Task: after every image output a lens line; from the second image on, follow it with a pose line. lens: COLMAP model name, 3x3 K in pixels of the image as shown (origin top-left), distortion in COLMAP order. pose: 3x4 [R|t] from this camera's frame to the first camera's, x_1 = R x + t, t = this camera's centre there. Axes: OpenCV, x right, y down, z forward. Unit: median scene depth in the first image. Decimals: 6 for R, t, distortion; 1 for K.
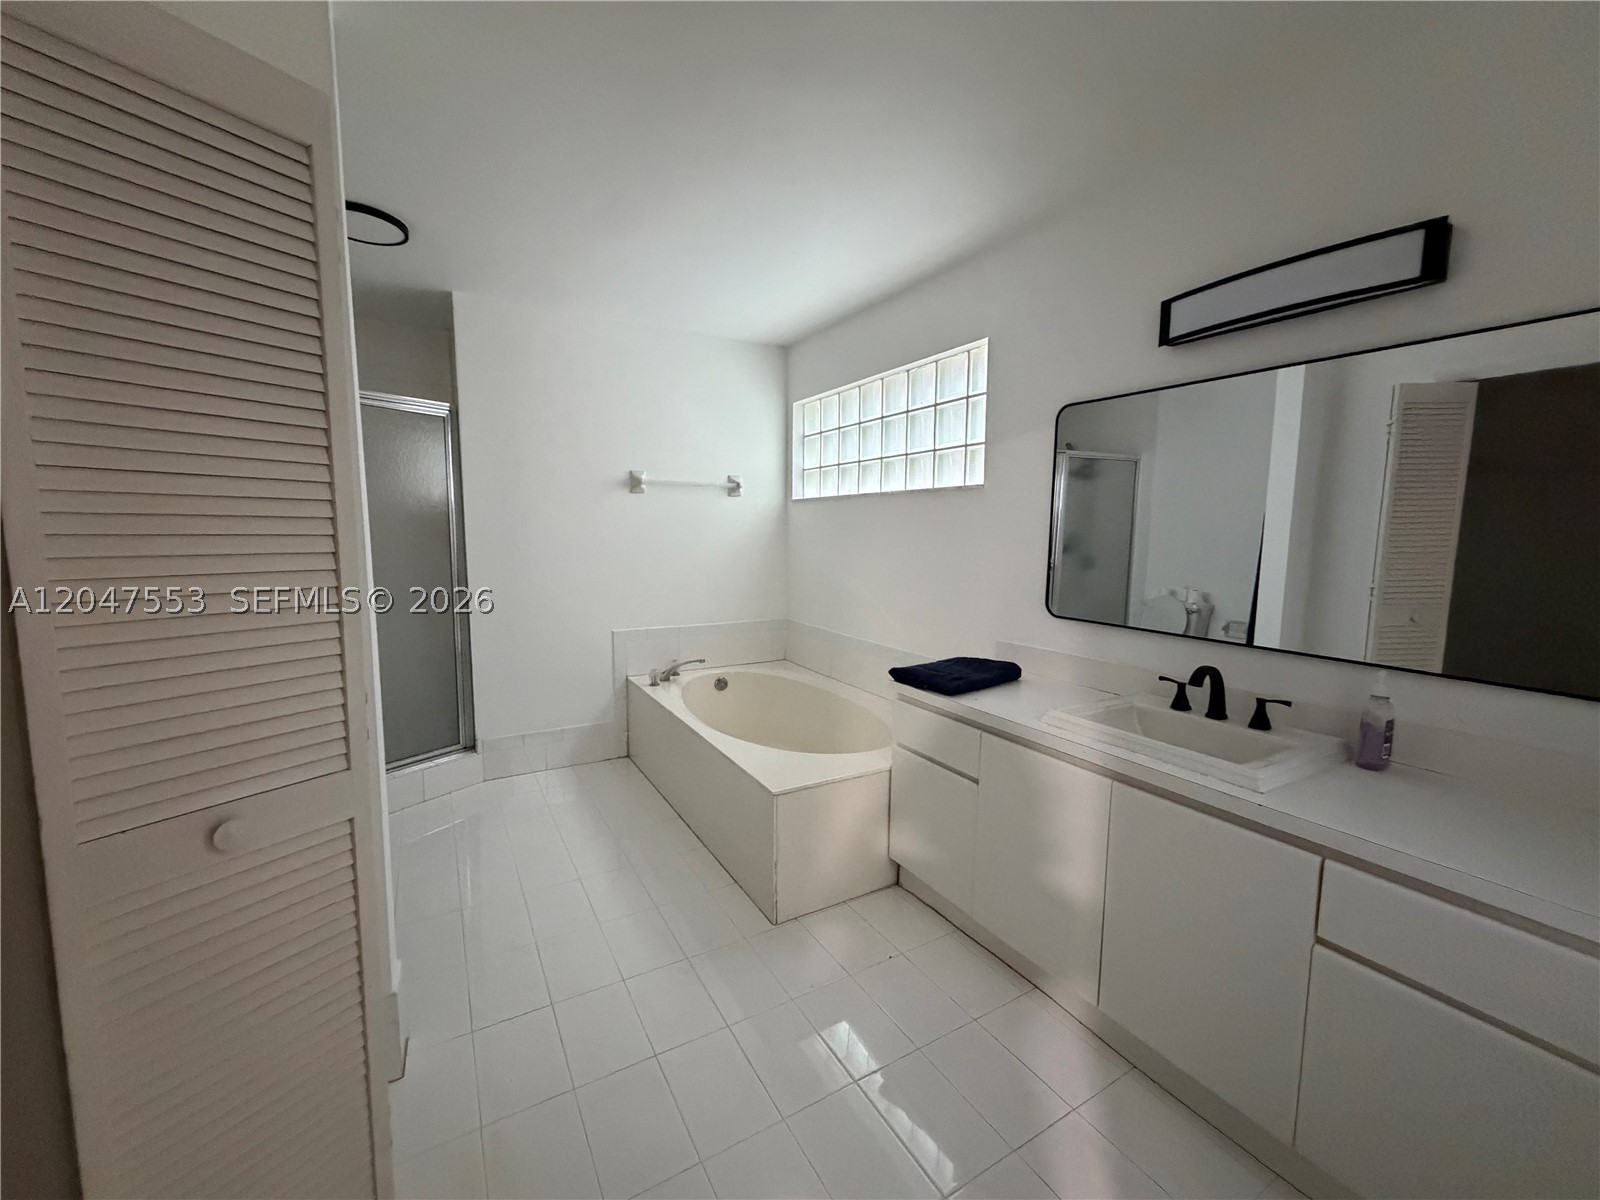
lens RADIAL K [[638.2, 0, 803.2], [0, 638.2, 598.8], [0, 0, 1]] dist [-0.001789, 0.000161]
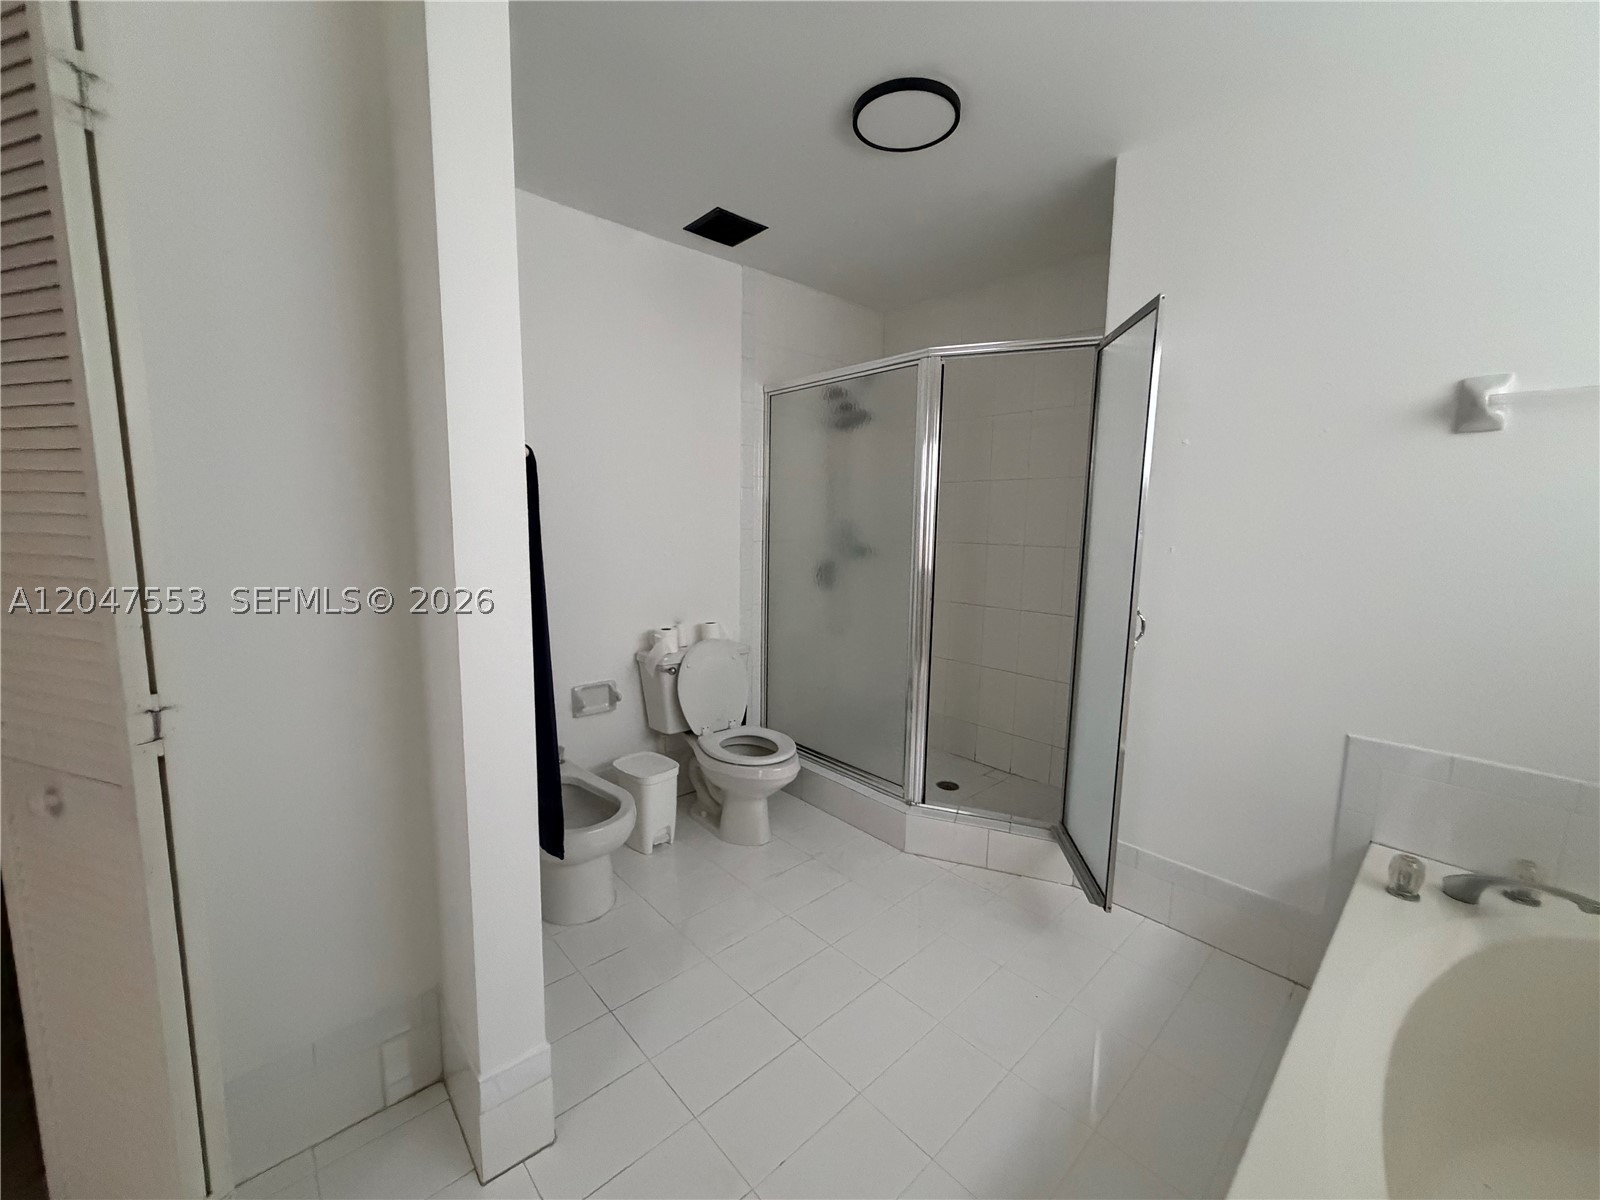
lens RADIAL K [[638.2, 0, 803.2], [0, 638.2, 598.8], [0, 0, 1]] dist [-0.001789, 0.000161]
pose [[0.210264, 0.121228, -0.970099, 0.060408], [-0.113255, 0.988622, 0.098995, -0.051481], [0.971062, 0.089054, 0.221602, 0.499914]]
